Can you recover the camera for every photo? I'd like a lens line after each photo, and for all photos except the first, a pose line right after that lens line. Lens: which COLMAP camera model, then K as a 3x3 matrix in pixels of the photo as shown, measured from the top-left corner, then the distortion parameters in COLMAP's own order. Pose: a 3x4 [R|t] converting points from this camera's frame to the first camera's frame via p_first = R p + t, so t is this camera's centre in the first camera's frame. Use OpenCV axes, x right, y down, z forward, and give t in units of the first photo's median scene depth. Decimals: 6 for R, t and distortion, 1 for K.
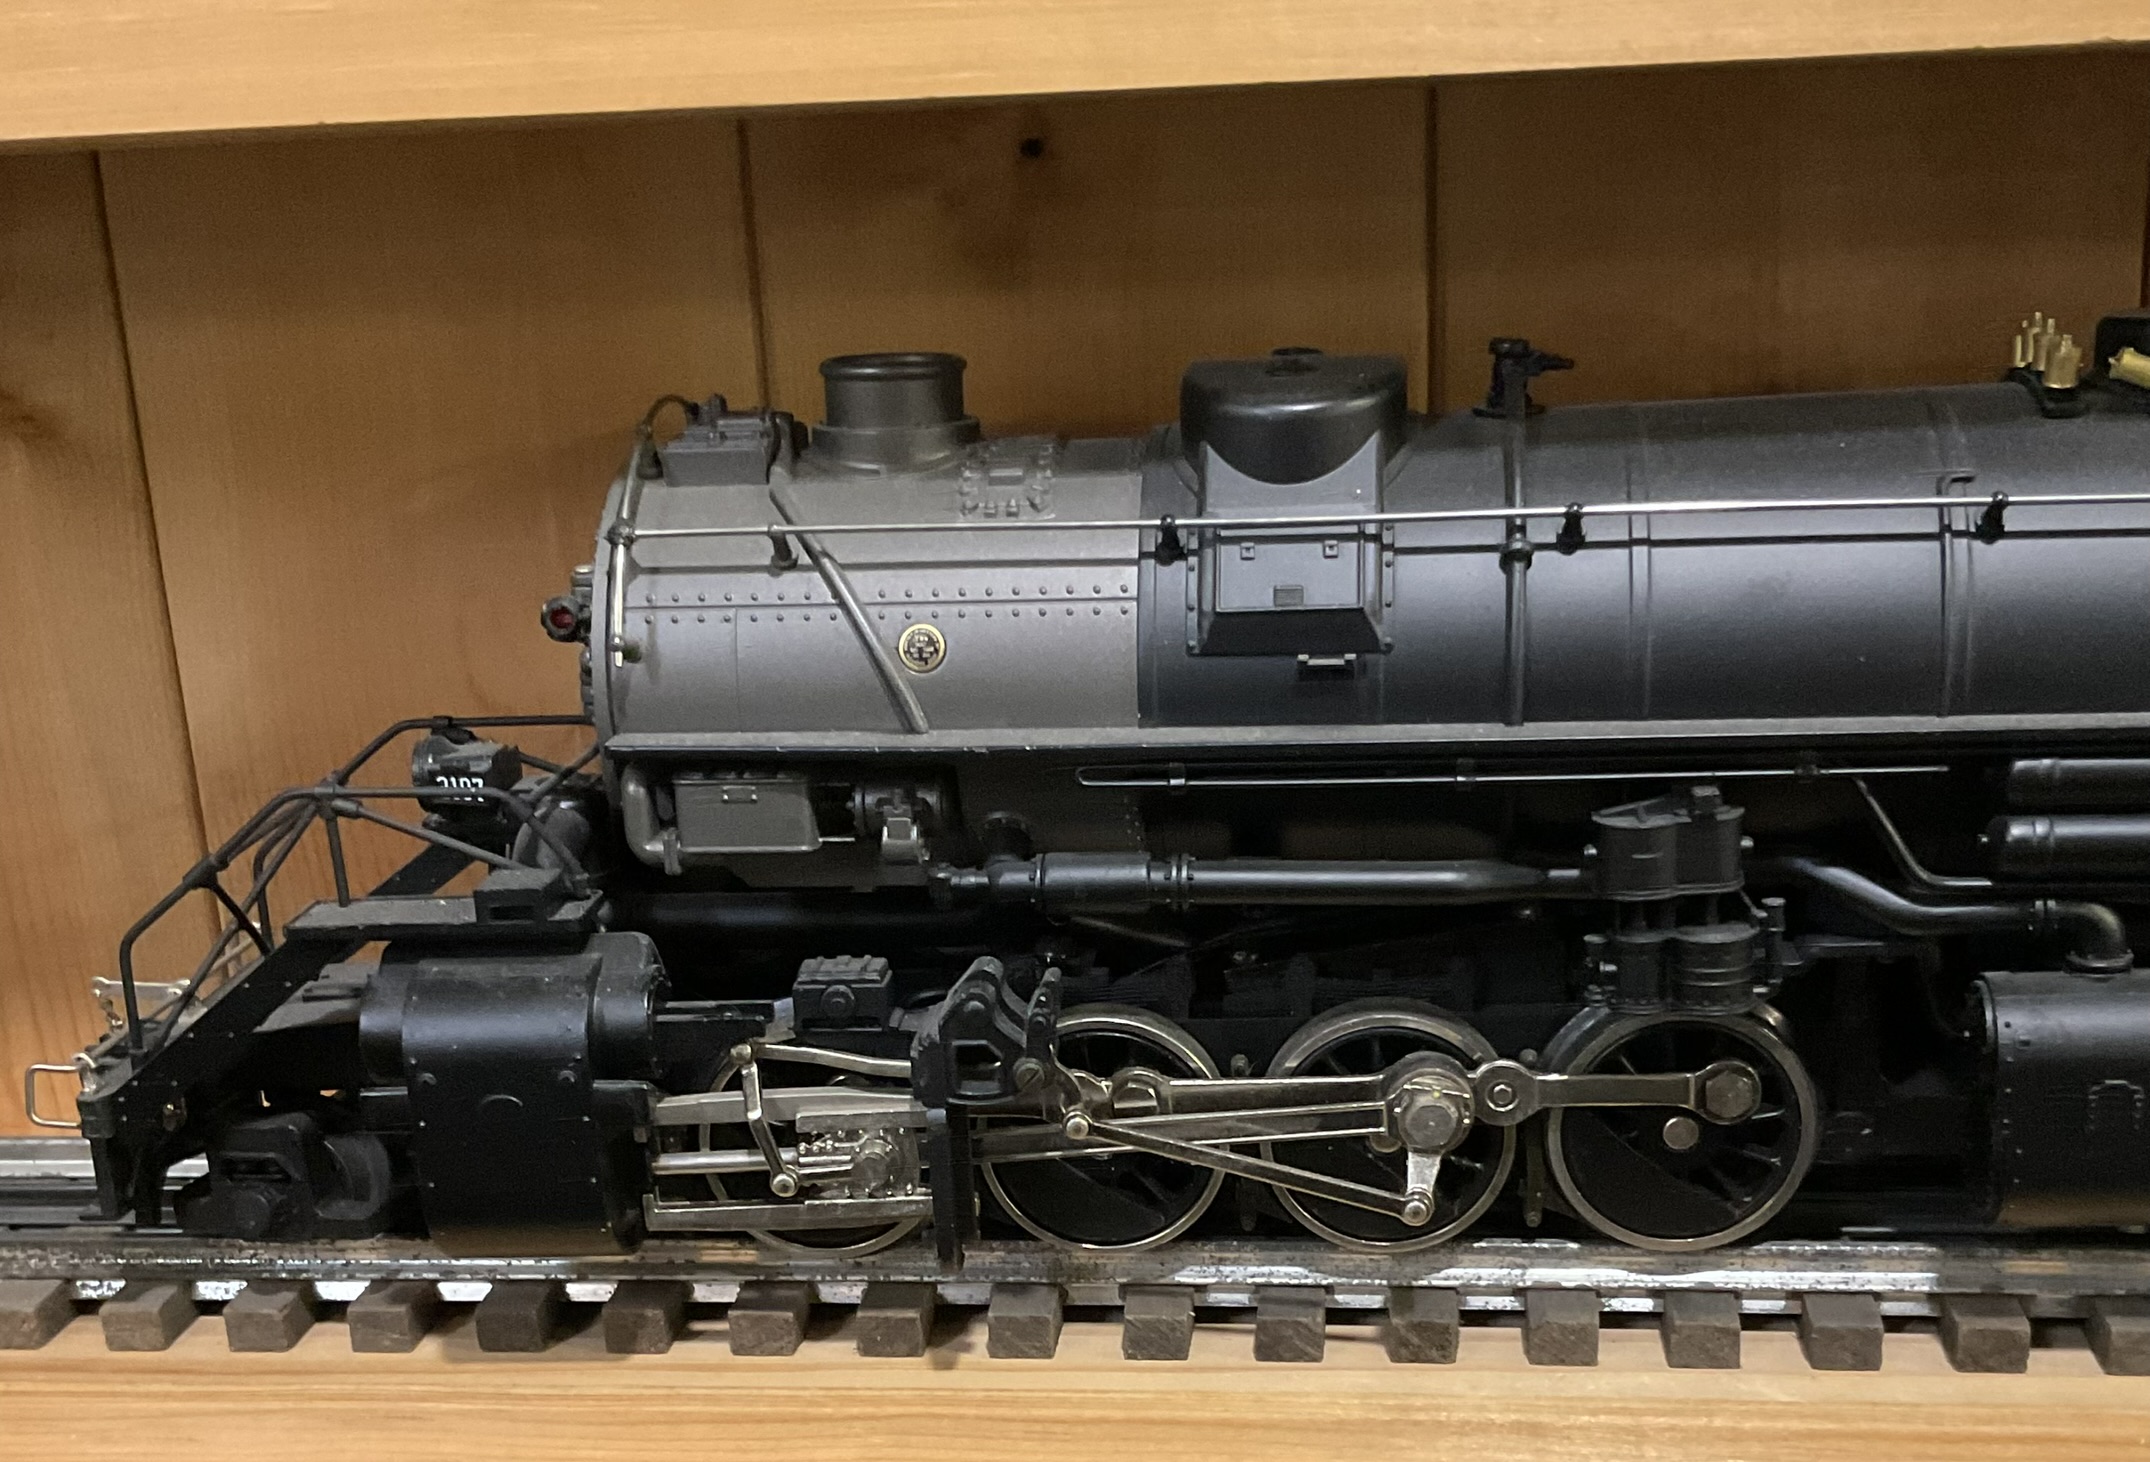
lens RADIAL K [[1926.3, 0, 1075.4], [0, 1926.3, 803.5], [0, 0, 1]] dist [0.009970, -0.004559]
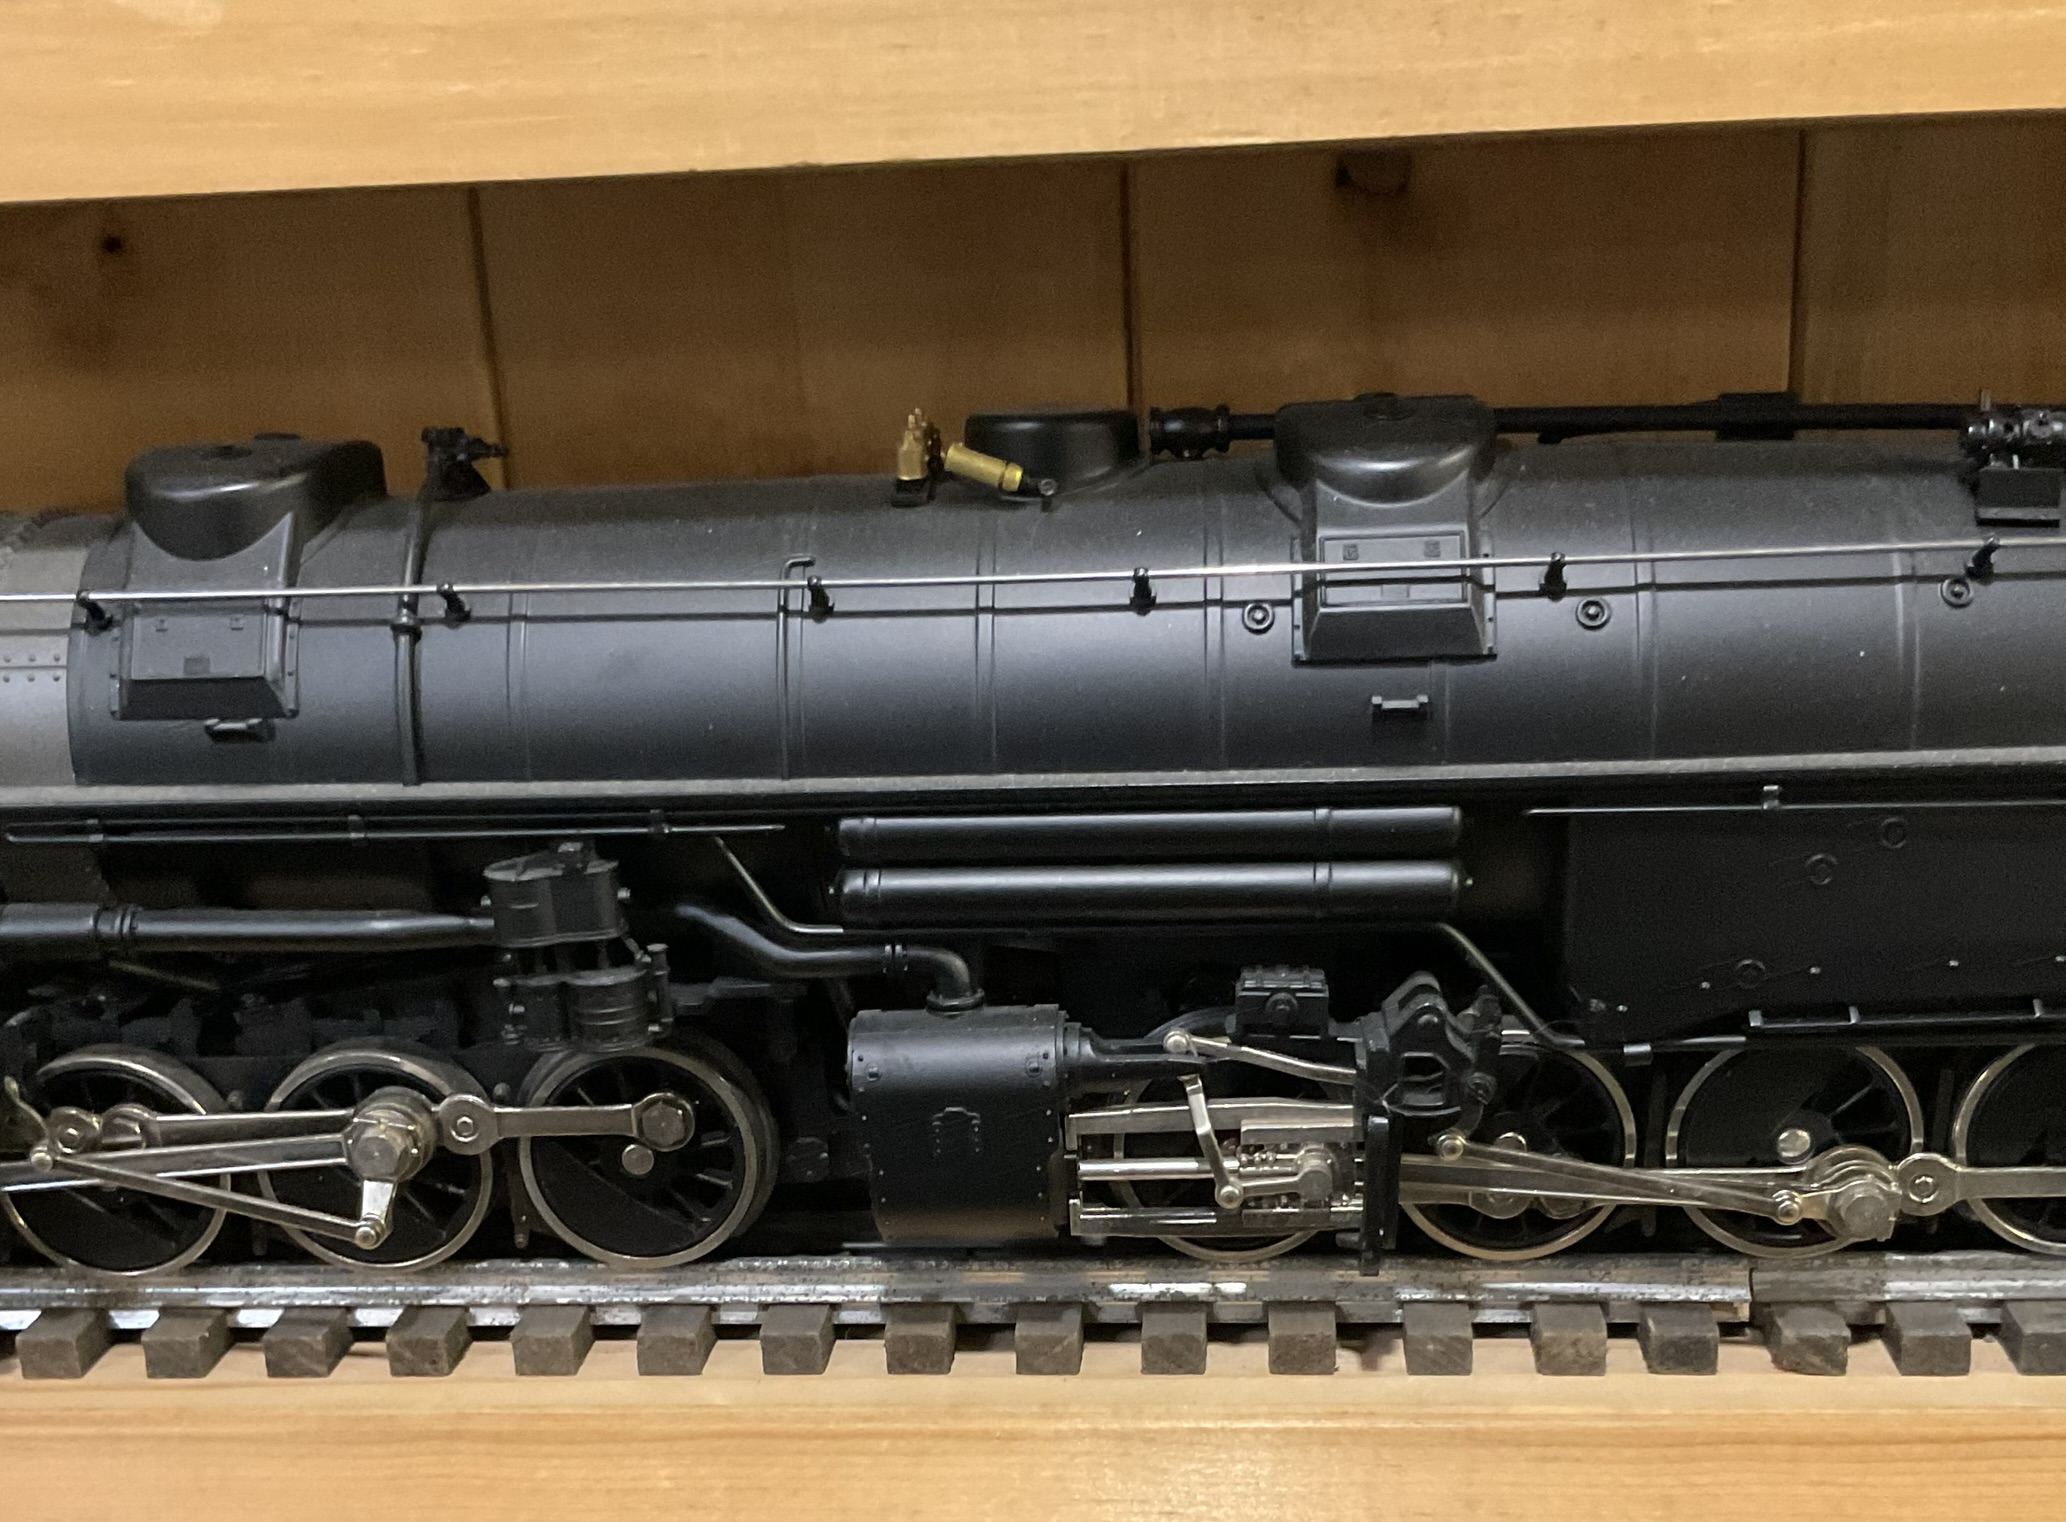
lens RADIAL K [[1830.3, 0, 1032.3], [0, 1830.3, 831.0], [0, 0, 1]] dist [0.009746, -0.010400]
pose [[0.998219, -0.000005, 0.059660, 0.476130], [0.000368, 0.999981, -0.006081, -0.008065], [-0.059659, 0.006092, 0.998200, -0.045392]]
